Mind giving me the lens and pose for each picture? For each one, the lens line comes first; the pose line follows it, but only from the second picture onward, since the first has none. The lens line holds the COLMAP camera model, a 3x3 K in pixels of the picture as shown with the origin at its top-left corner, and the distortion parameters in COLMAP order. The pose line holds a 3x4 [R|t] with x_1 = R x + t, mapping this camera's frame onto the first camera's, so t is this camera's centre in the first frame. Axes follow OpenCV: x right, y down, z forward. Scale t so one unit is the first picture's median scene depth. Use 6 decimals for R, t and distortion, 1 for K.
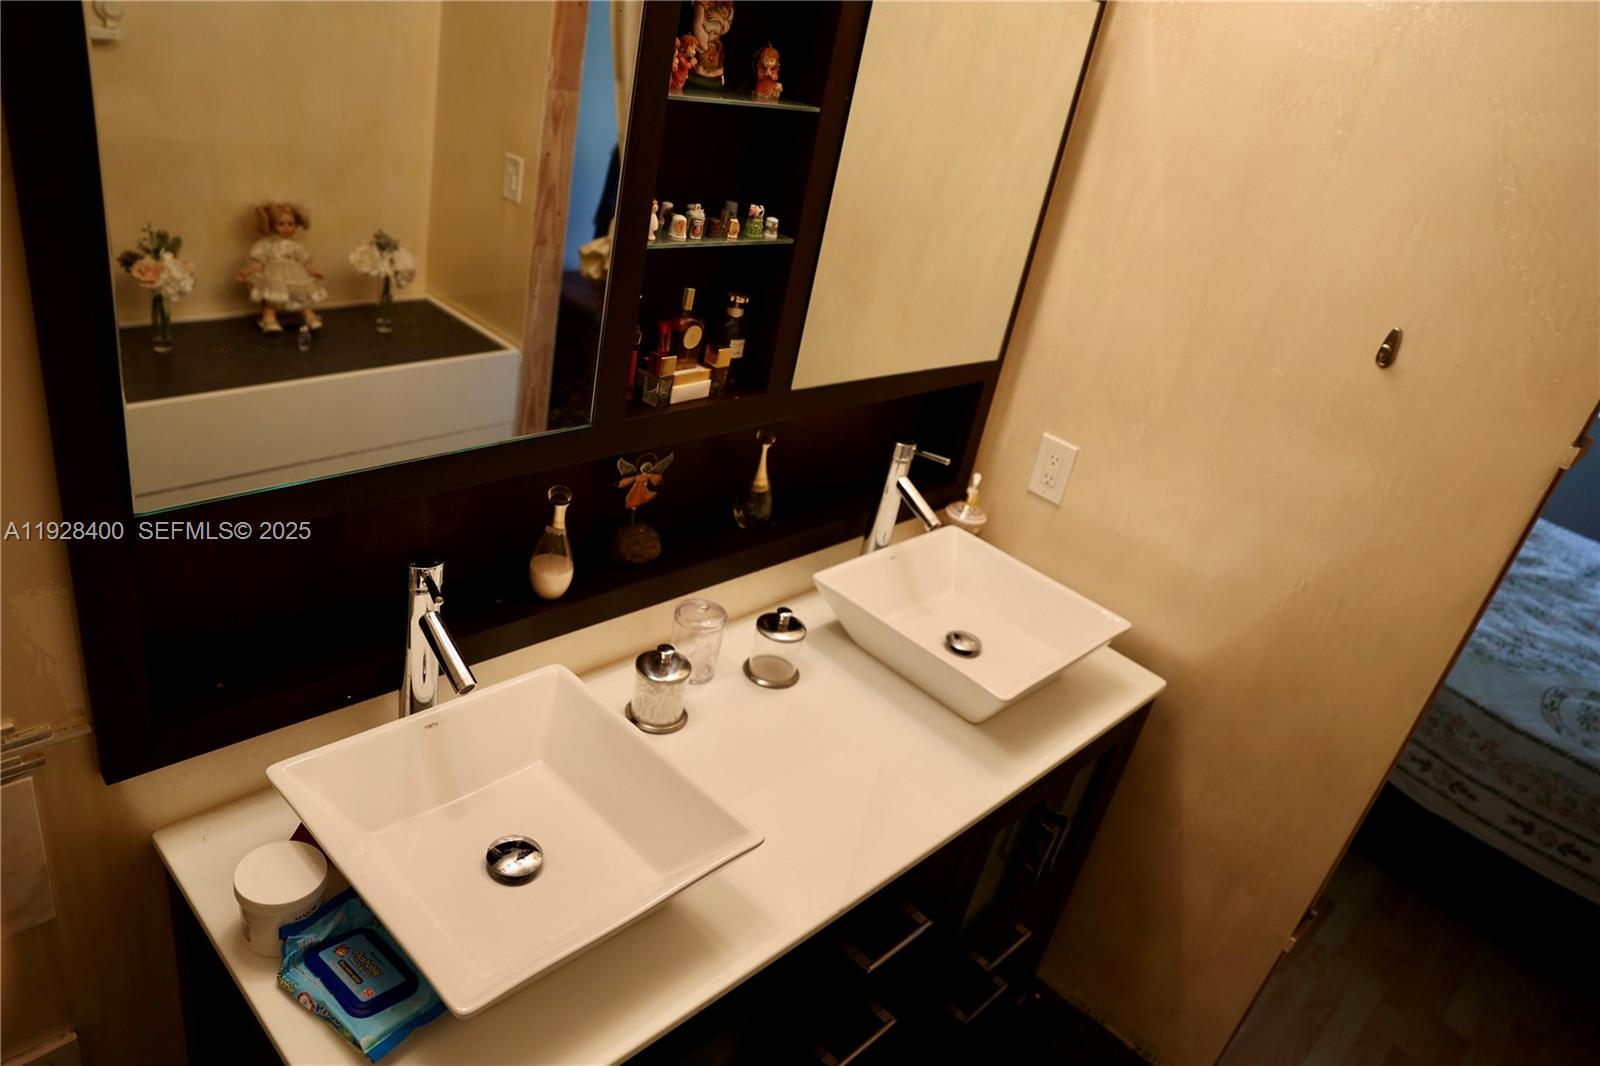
lens RADIAL K [[1097.5, 0, 800.0], [0, 1097.5, 533.0], [0, 0, 1]] dist [-0.116229, 0.106752]
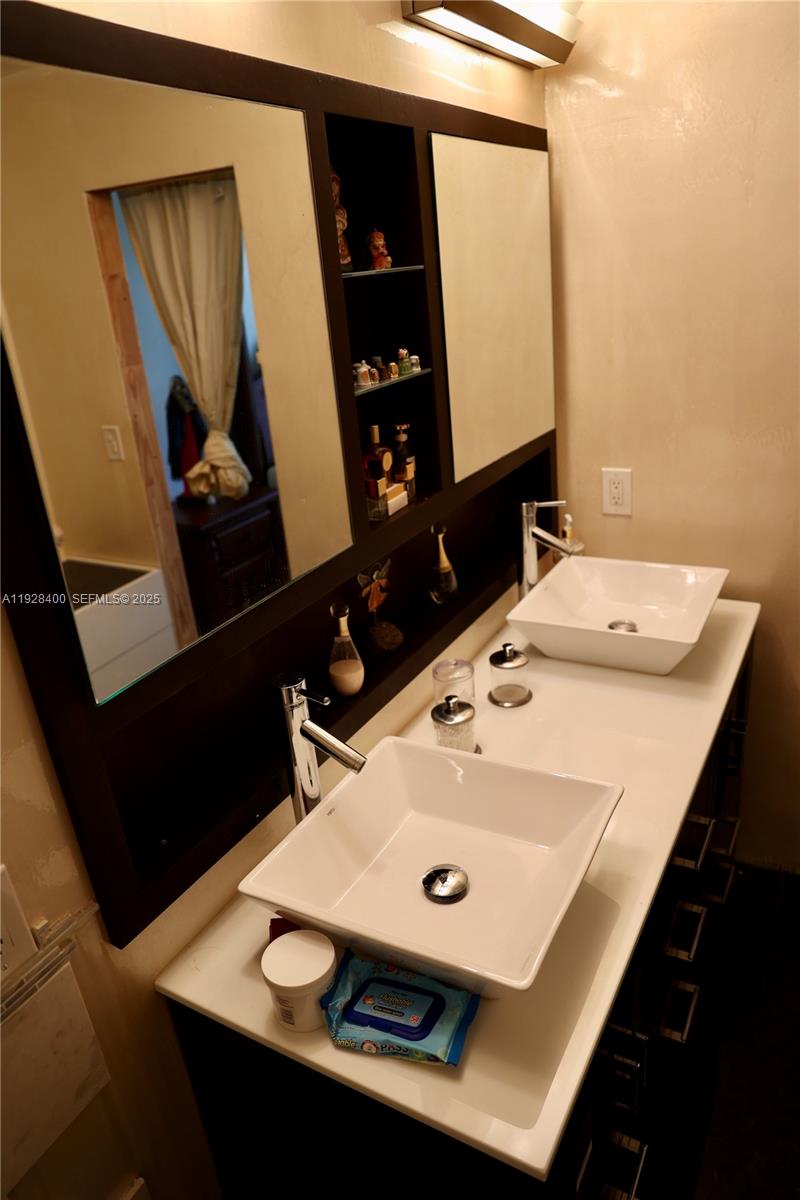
lens RADIAL K [[823.1, 0, 400.0], [0, 823.1, 600.0], [0, 0, 1]] dist [-0.116229, 0.106752]
pose [[0.928616, -0.350959, 0.120419, -0.240046], [0.358346, 0.932468, -0.045732, 0.020755], [-0.096236, 0.085619, 0.991669, 0.050138]]
